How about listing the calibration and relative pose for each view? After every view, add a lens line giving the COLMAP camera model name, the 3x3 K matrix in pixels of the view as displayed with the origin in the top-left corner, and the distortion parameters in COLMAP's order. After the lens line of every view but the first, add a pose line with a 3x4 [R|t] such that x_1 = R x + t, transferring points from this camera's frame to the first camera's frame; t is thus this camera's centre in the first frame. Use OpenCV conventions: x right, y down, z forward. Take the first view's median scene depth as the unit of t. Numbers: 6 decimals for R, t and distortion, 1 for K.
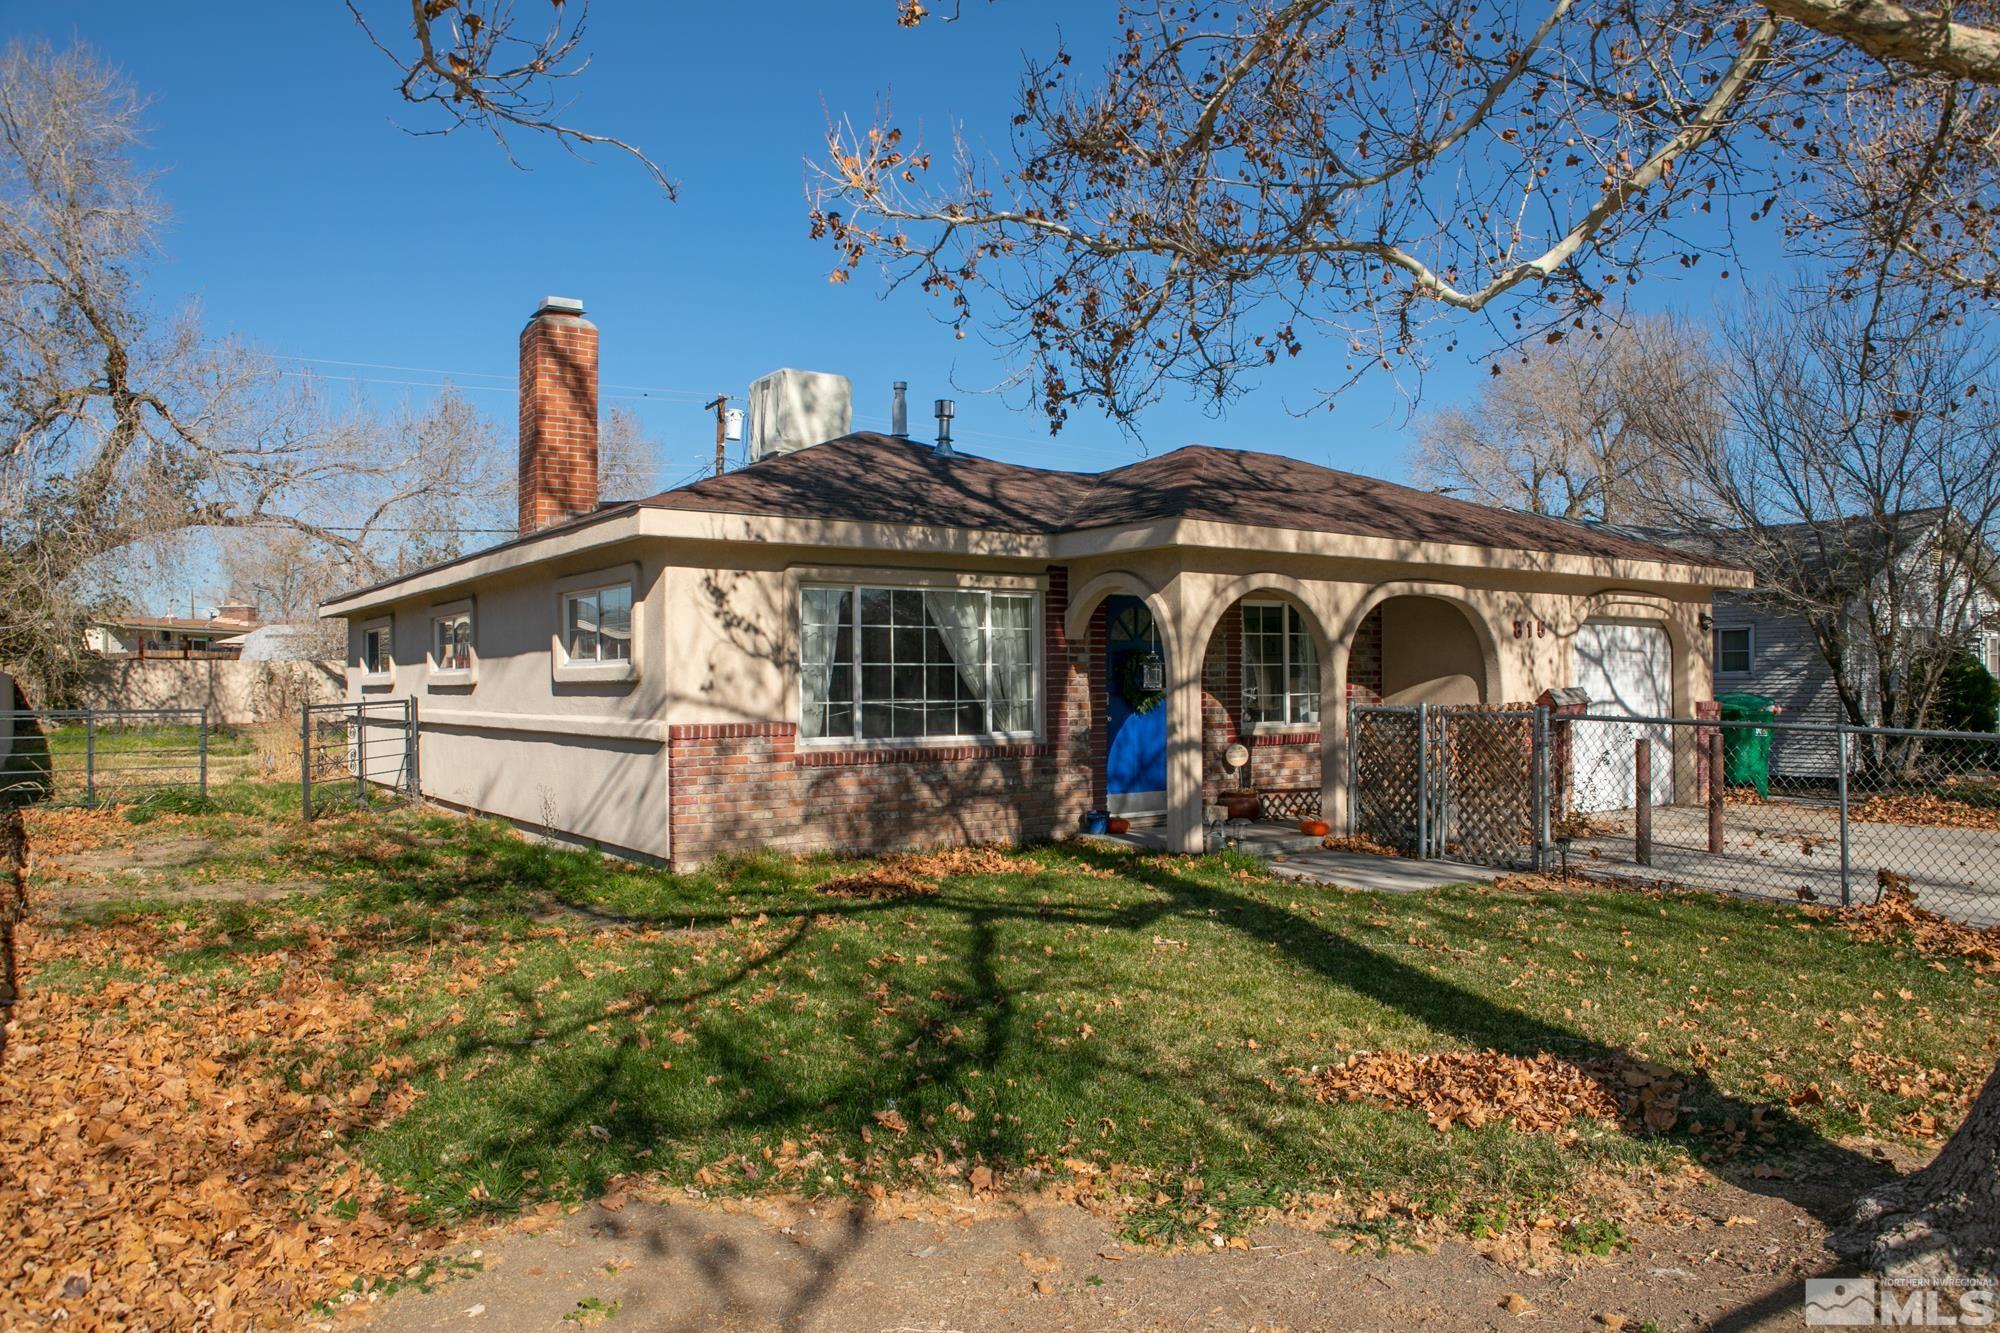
lens RADIAL K [[1386.8, 0, 1000.0], [0, 1386.8, 666.5], [0, 0, 1]] dist [-0.097307, -0.000055]
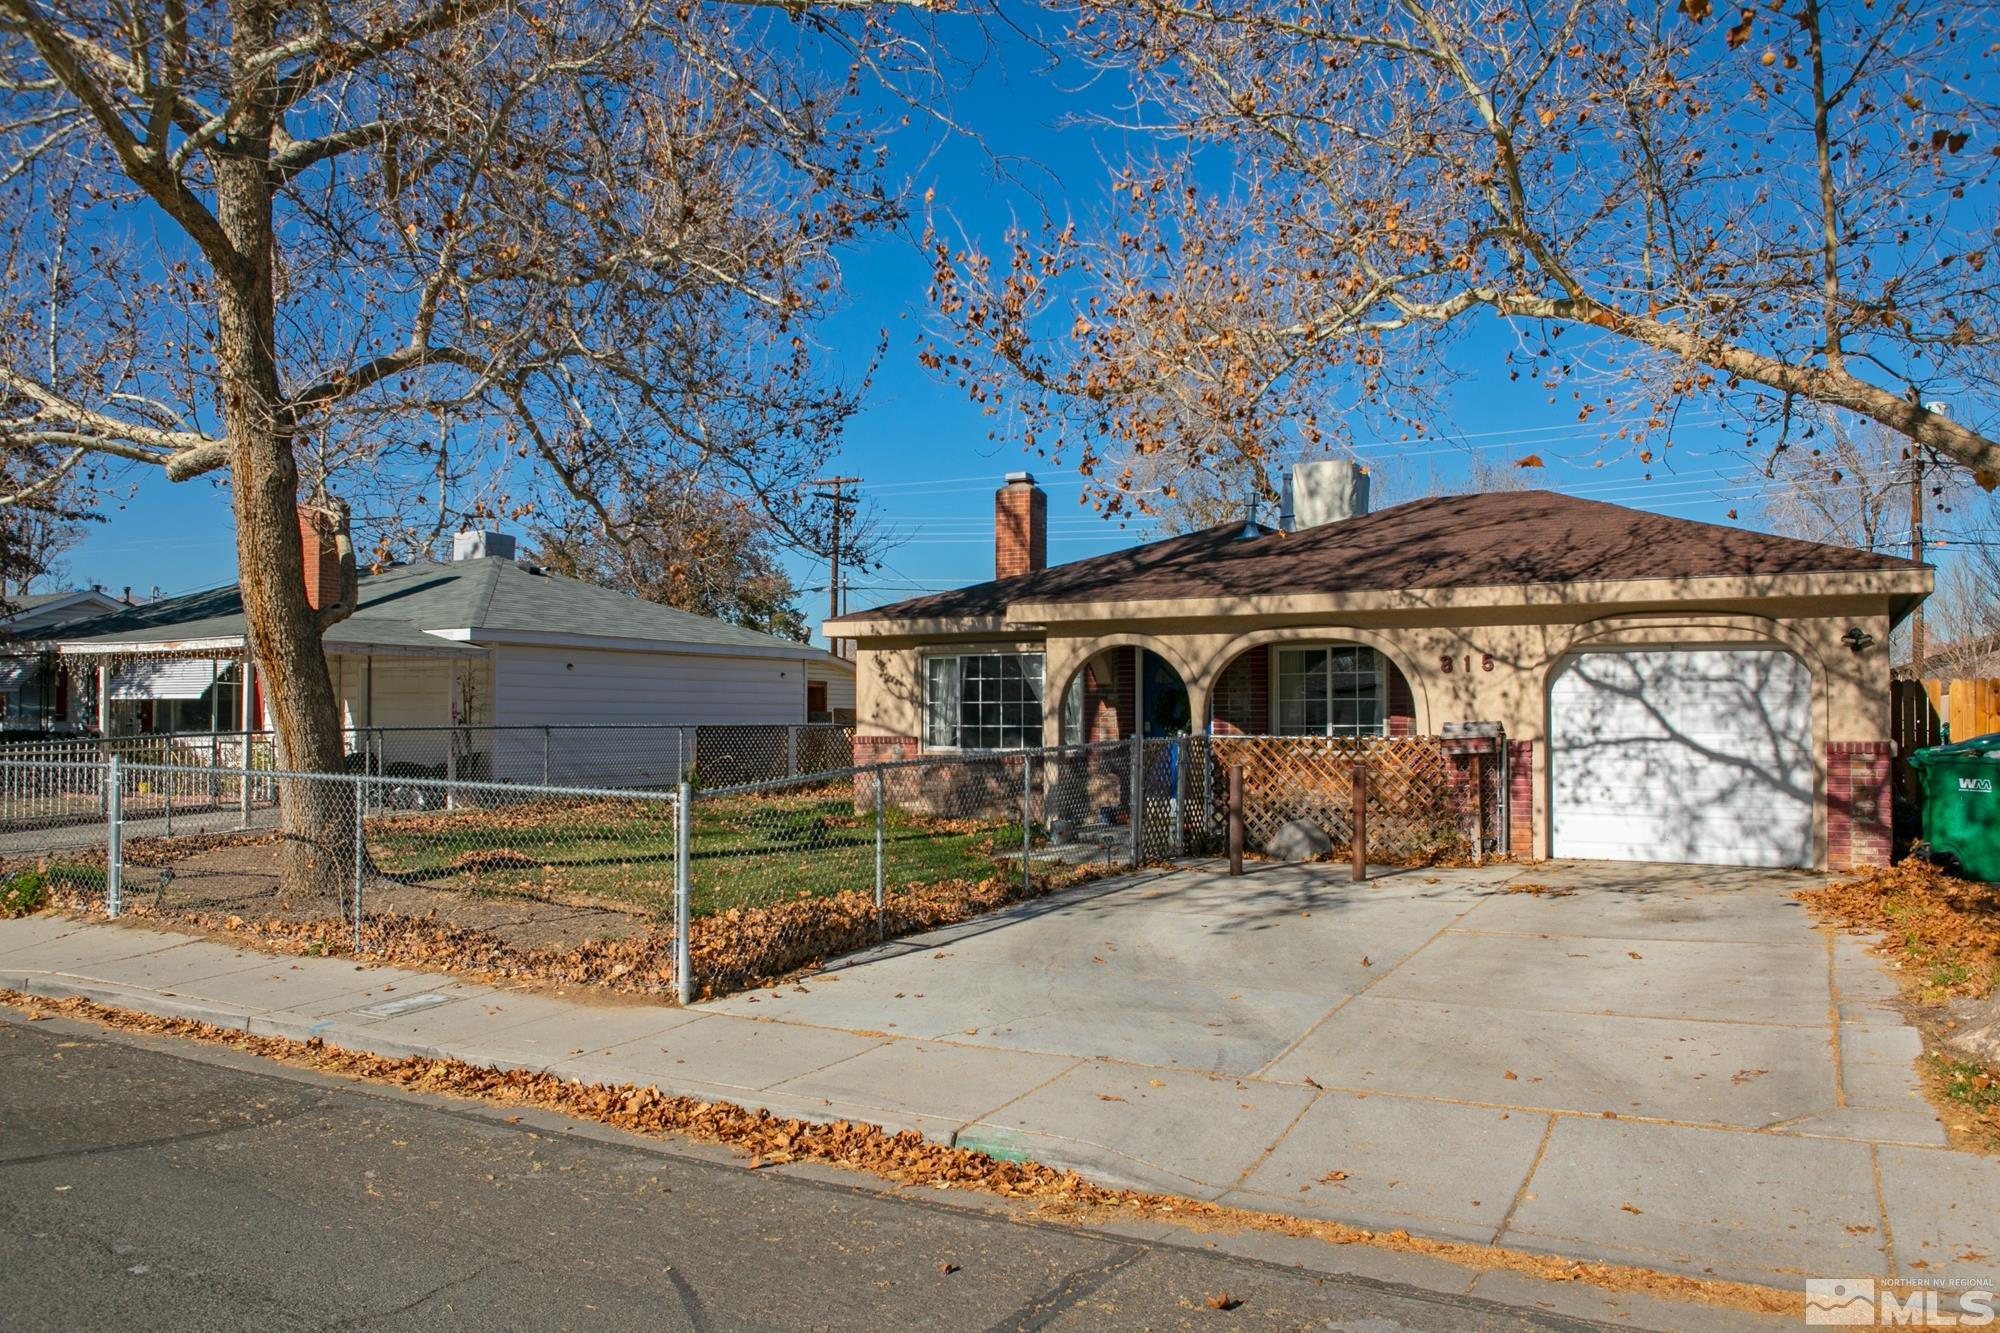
lens RADIAL K [[1442.9, 0, 1000.0], [0, 1442.9, 666.5], [0, 0, 1]] dist [-0.006954, -0.001025]
pose [[0.456345, -0.025771, -0.889430, 1.346223], [0.007116, 0.999654, -0.025314, -0.000663], [0.889775, 0.005223, 0.456370, 0.244929]]
